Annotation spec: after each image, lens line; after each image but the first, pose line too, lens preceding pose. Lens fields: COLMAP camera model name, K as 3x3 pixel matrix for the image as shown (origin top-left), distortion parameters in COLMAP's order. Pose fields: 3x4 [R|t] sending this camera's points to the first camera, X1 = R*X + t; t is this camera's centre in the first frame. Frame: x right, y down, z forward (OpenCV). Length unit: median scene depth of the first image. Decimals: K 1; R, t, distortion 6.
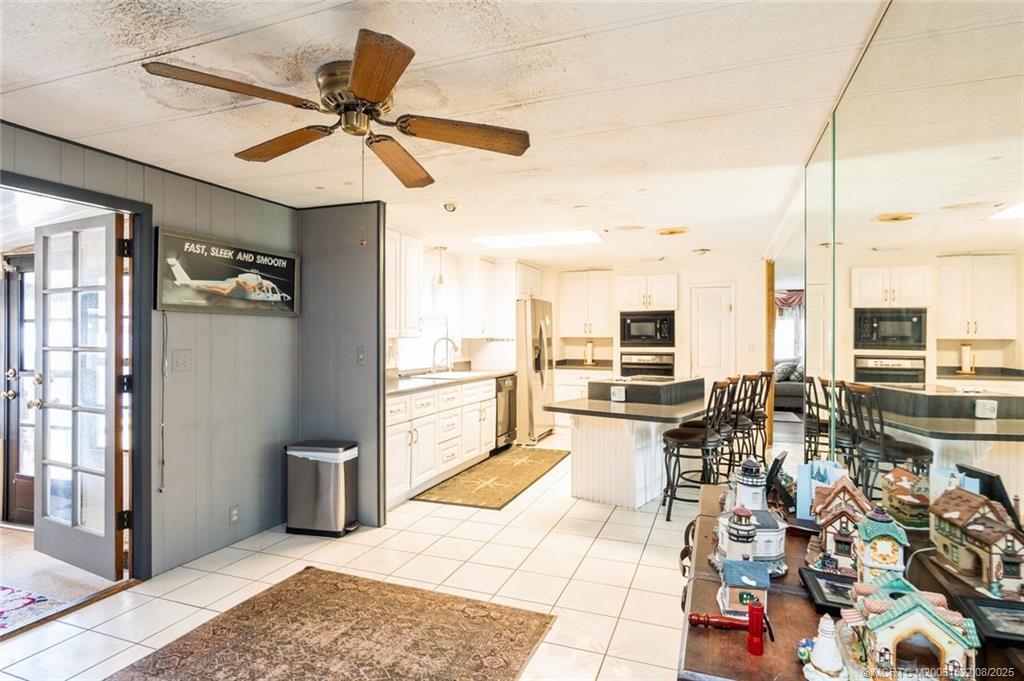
lens RADIAL K [[544.3, 0, 525.7], [0, 544.3, 333.3], [0, 0, 1]] dist [-0.022170, 0.000821]
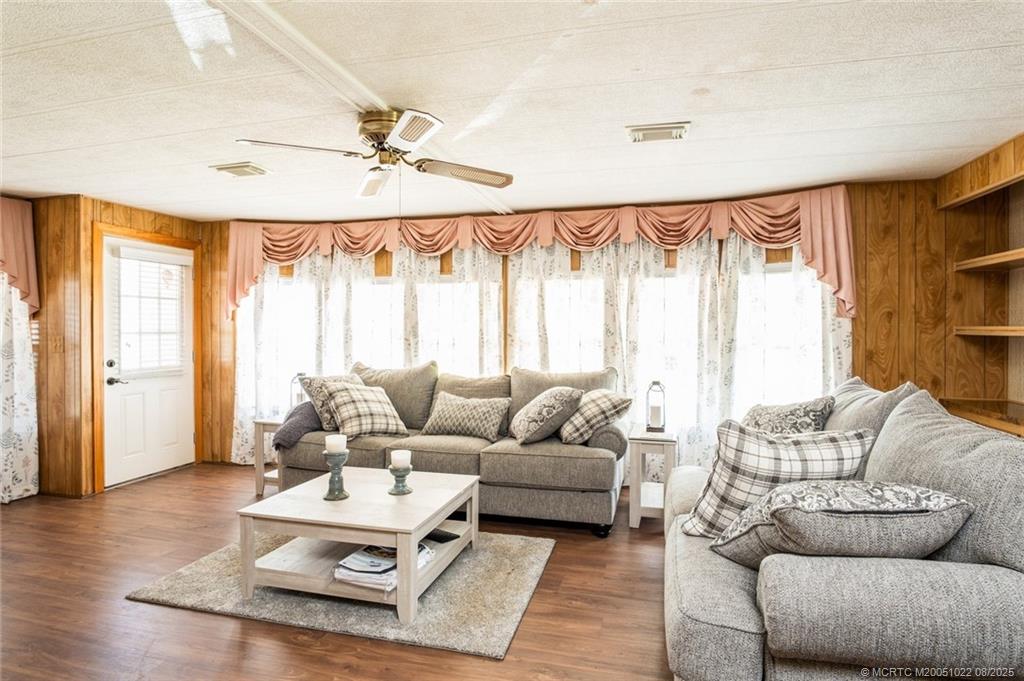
lens RADIAL K [[544.3, 0, 525.7], [0, 544.3, 333.3], [0, 0, 1]] dist [-0.022170, 0.000821]
pose [[0.993816, -0.005795, 0.110886, 0.648567], [0.004511, 0.999920, 0.011826, 0.019083], [-0.110945, -0.011253, 0.993763, 0.986009]]
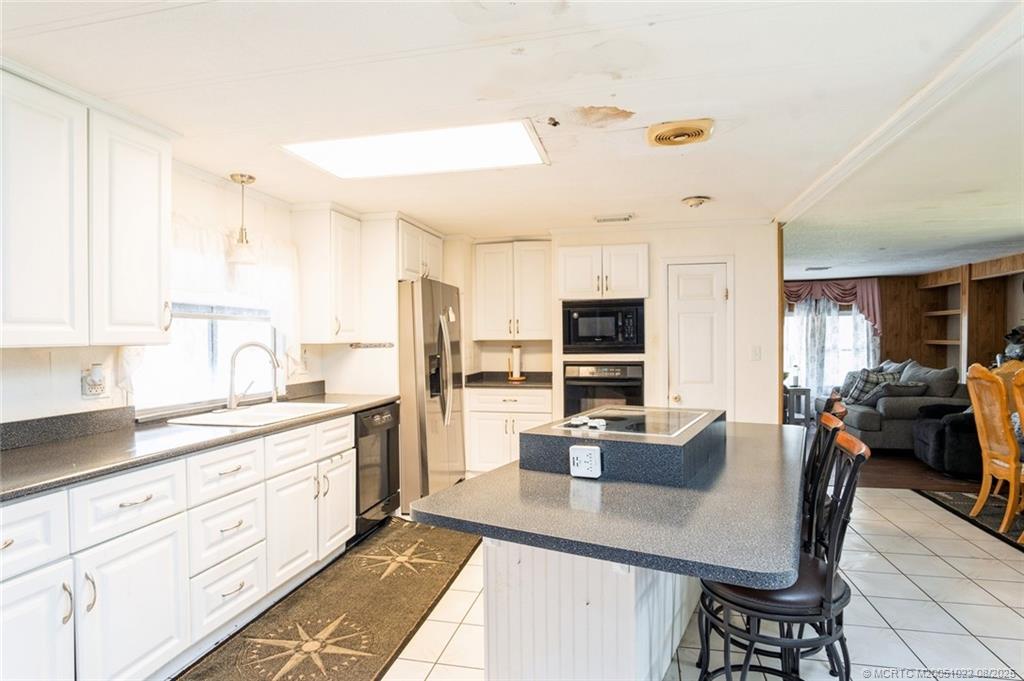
lens RADIAL K [[538.3, 0, 527.8], [0, 538.3, 345.7], [0, 0, 1]] dist [-0.023267, 0.000979]
pose [[0.989612, -0.011029, 0.143338, 0.039035], [0.008586, 0.999807, 0.017651, 0.003244], [-0.143505, -0.016236, 0.989516, 0.376261]]
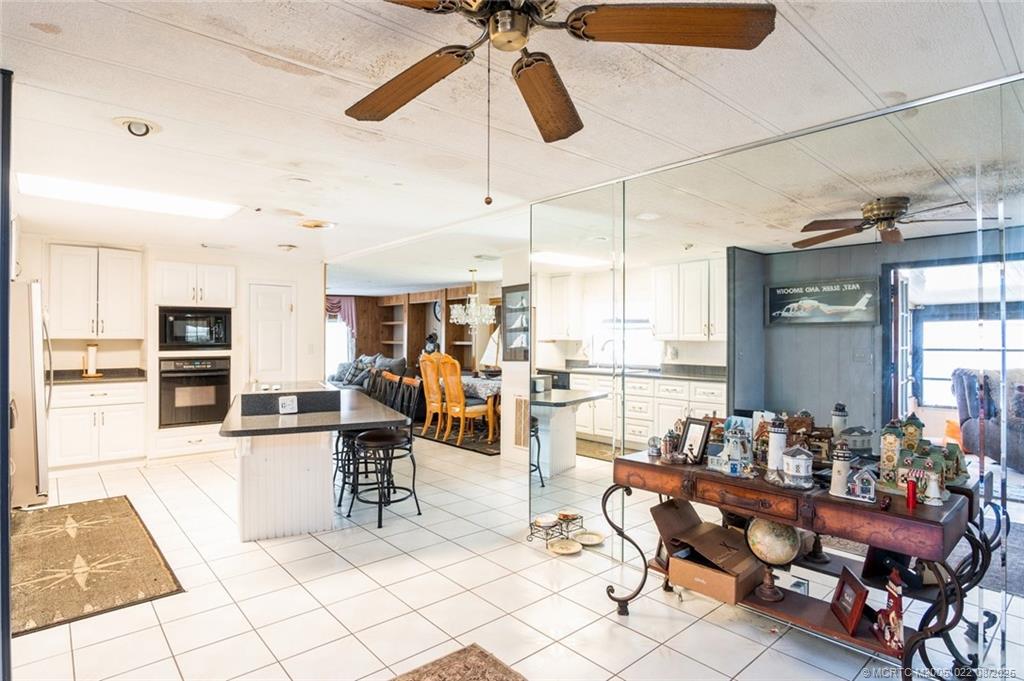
lens RADIAL K [[531.0, 0, 512.0], [0, 531.0, 340.5], [0, 0, 1]] dist [-0.020733, -0.000312]
pose [[0.475425, -0.005038, 0.879742, -0.267747], [-0.005731, 0.999945, 0.008823, 0.000315], [-0.879737, -0.009237, 0.475370, 0.200555]]
